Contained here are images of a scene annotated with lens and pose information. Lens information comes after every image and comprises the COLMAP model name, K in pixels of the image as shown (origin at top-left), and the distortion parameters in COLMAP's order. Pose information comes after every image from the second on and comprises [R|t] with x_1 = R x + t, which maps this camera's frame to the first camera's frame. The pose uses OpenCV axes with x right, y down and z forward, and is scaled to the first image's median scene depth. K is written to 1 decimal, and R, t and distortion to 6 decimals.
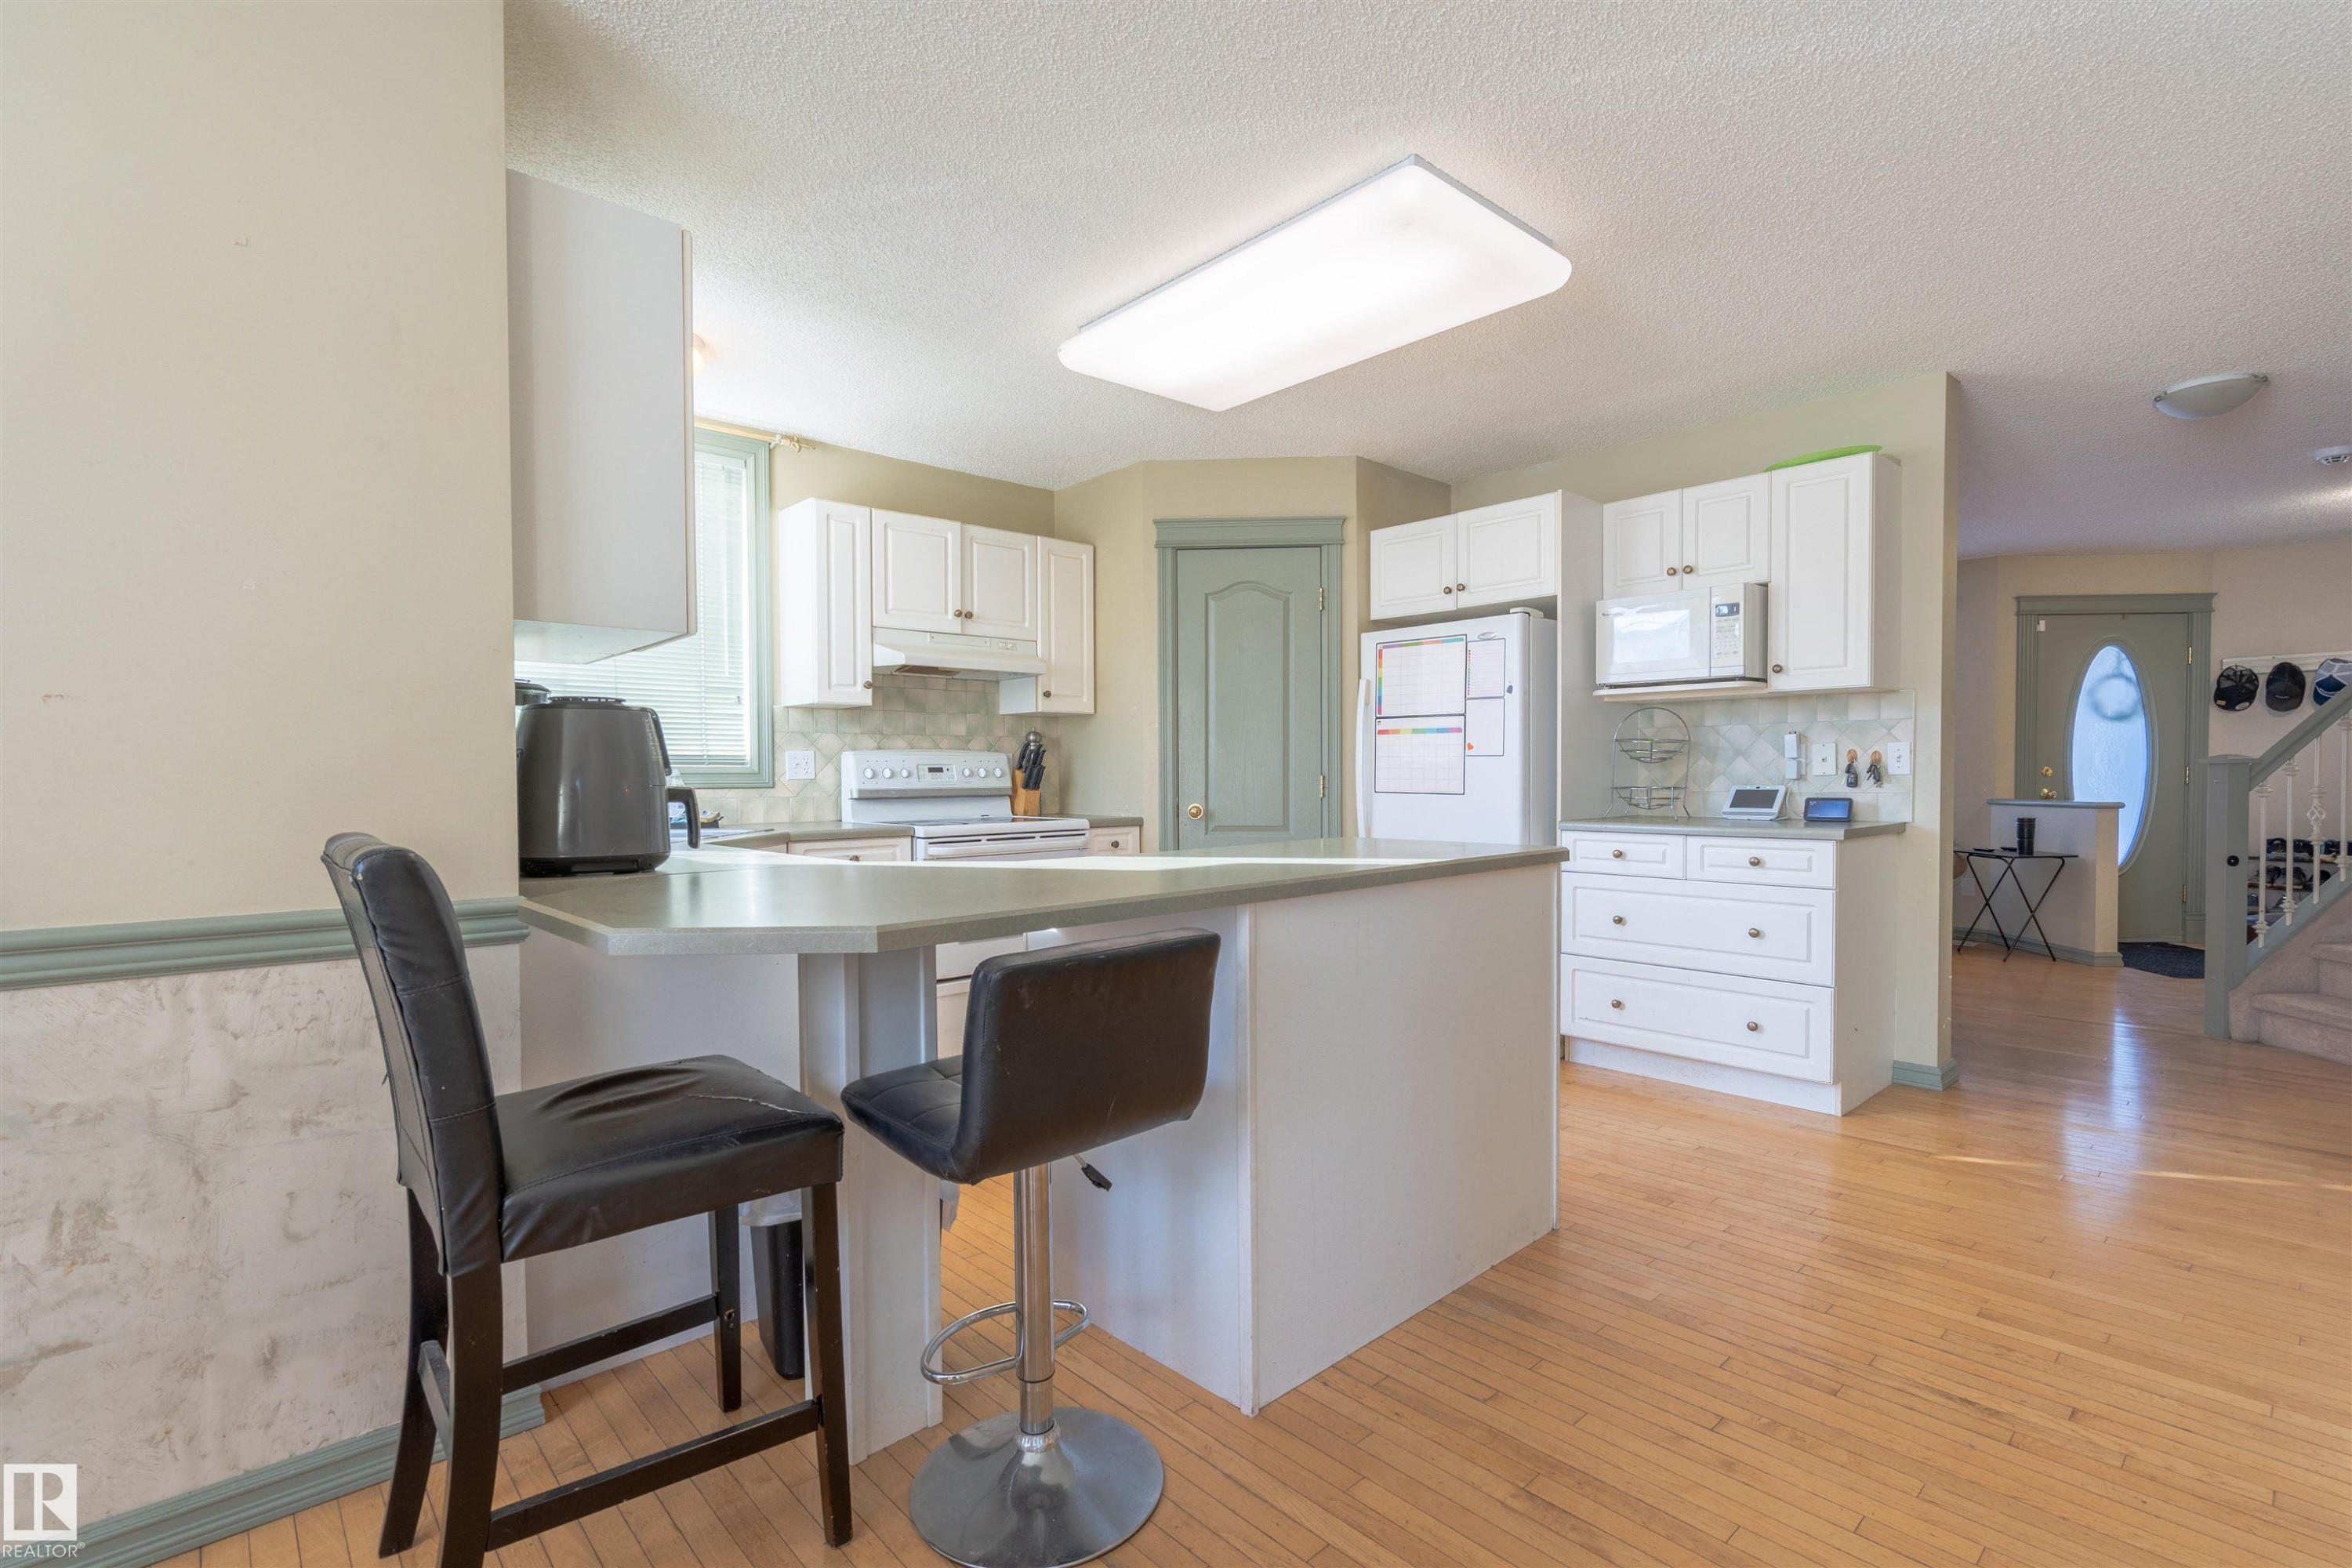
lens RADIAL K [[1080.4, 0, 1204.6], [0, 1080.4, 800.9], [0, 0, 1]] dist [-0.001117, -0.000199]
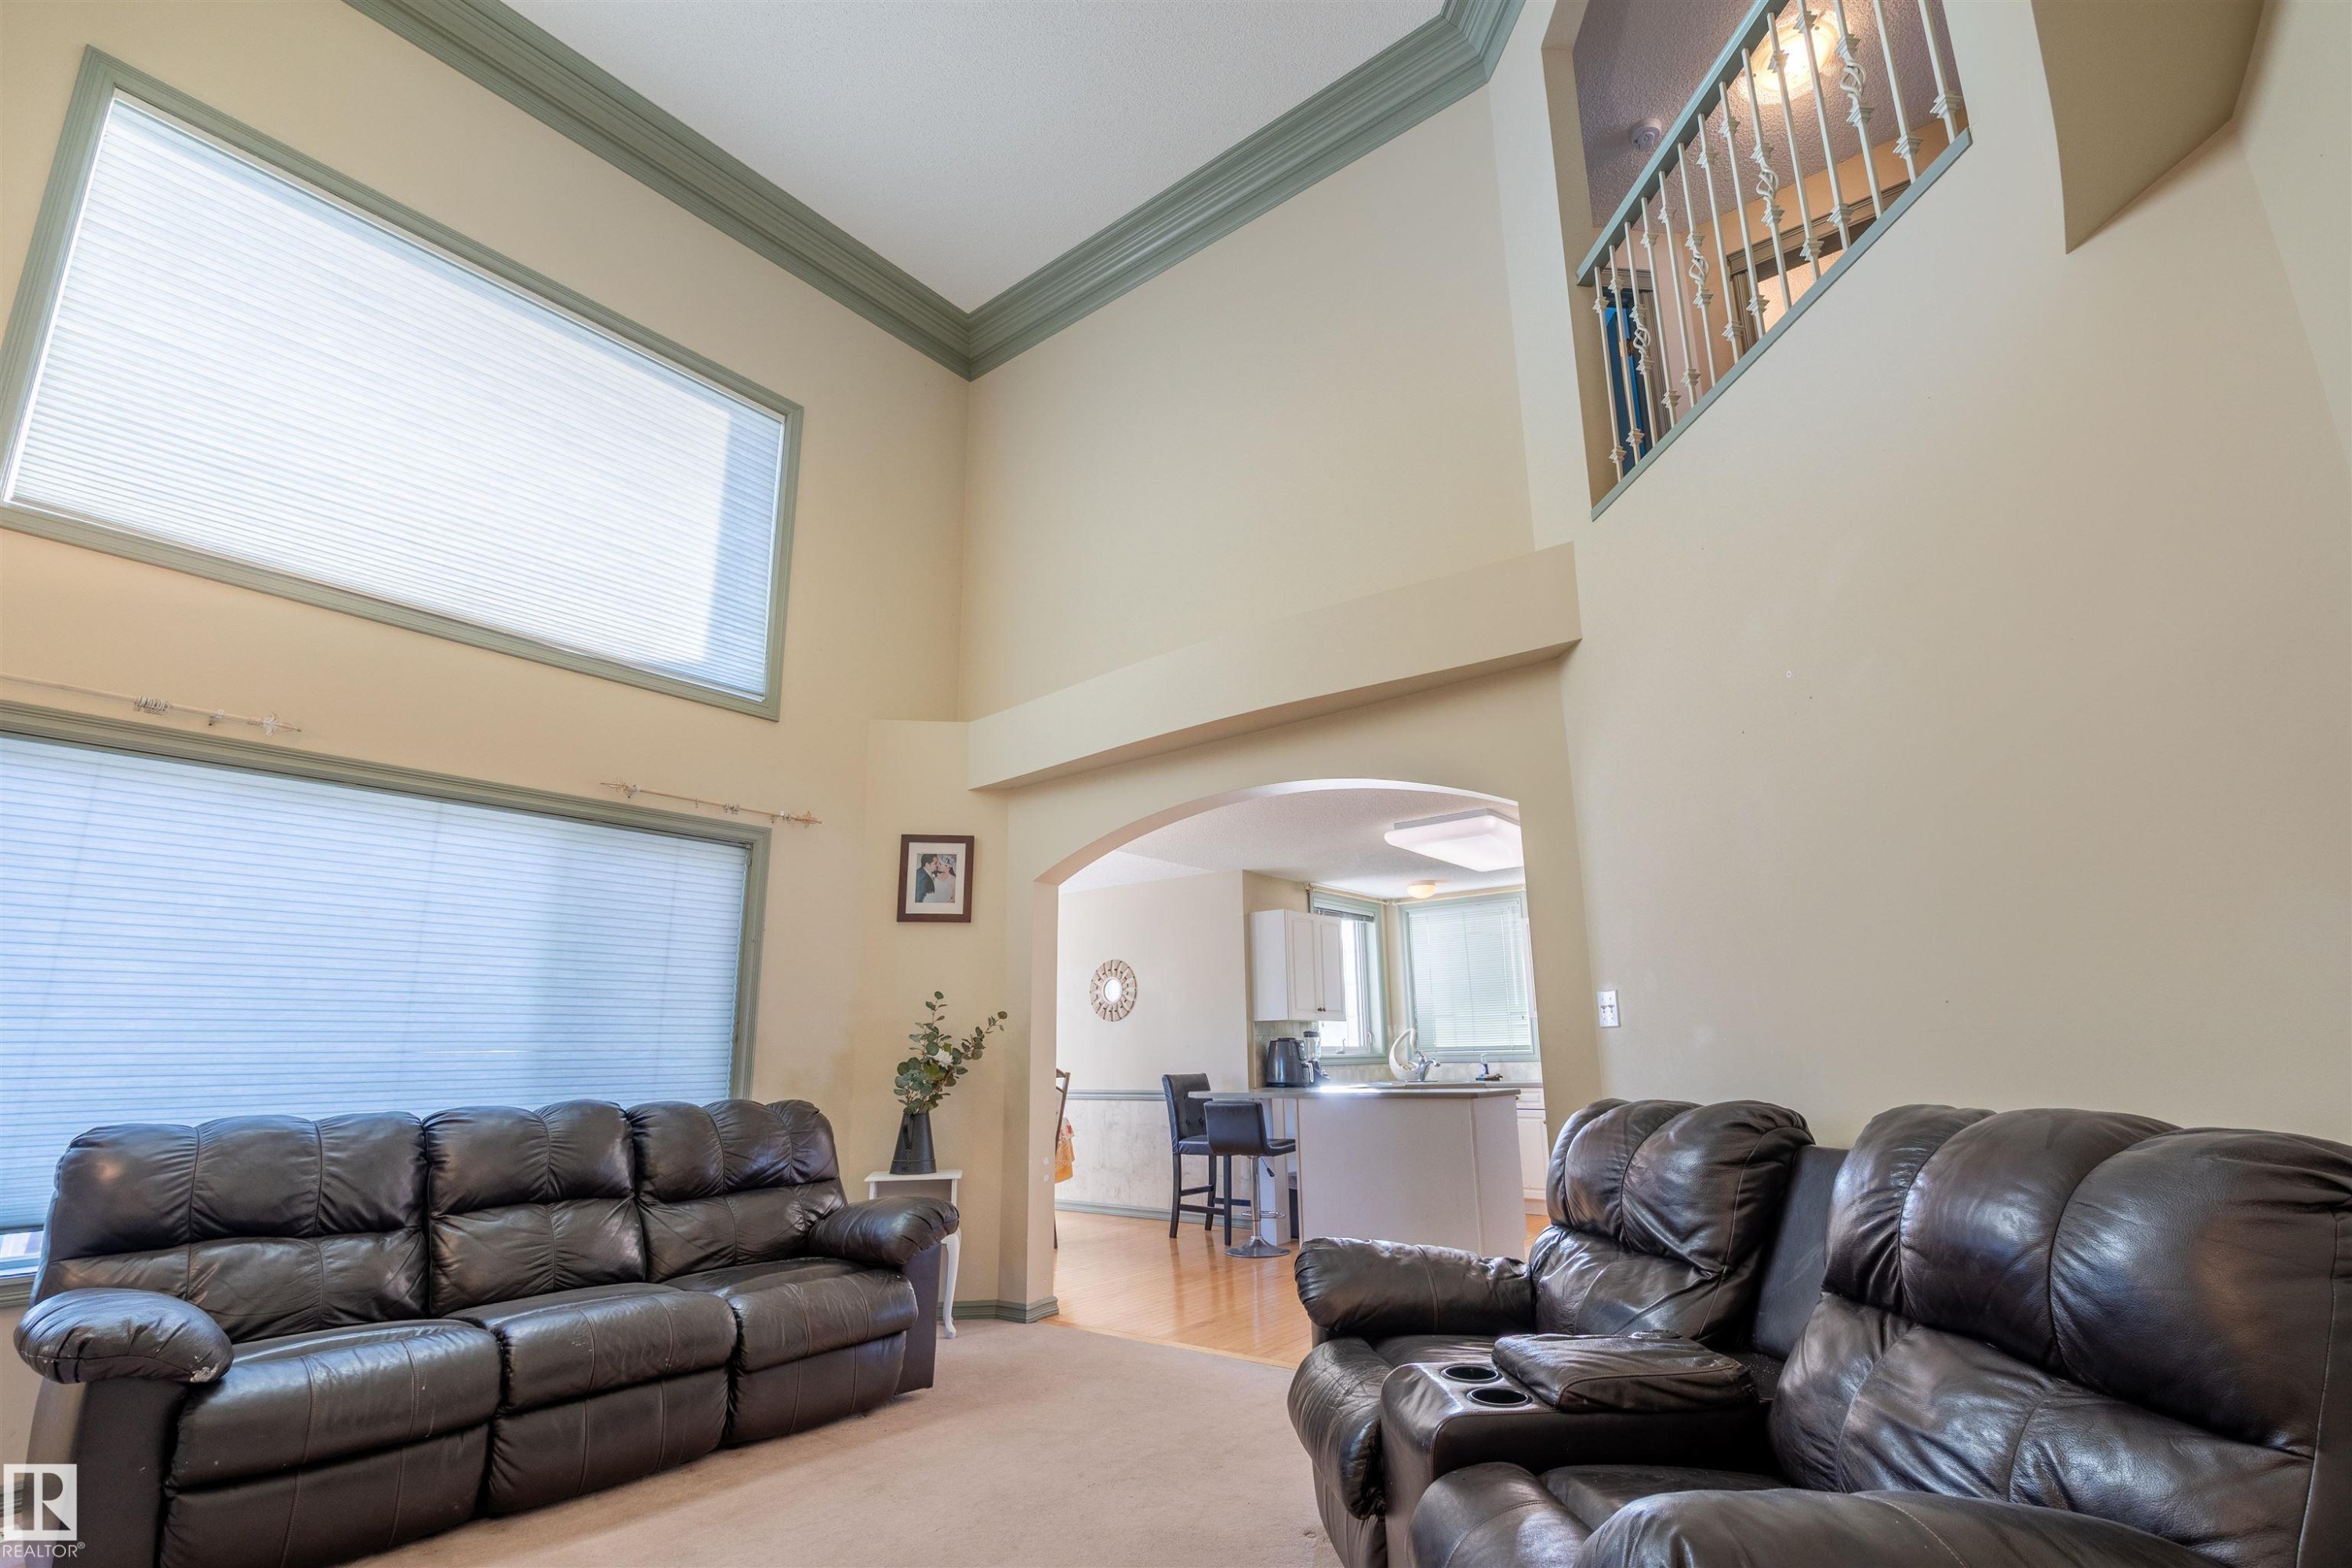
lens RADIAL K [[1080.4, 0, 1204.6], [0, 1080.4, 800.9], [0, 0, 1]] dist [-0.001117, -0.000199]
pose [[0.162245, -0.232398, -0.958993, 1.458417], [-0.004956, 0.971666, -0.236308, -0.003878], [0.986738, 0.043092, 0.156497, 0.045192]]
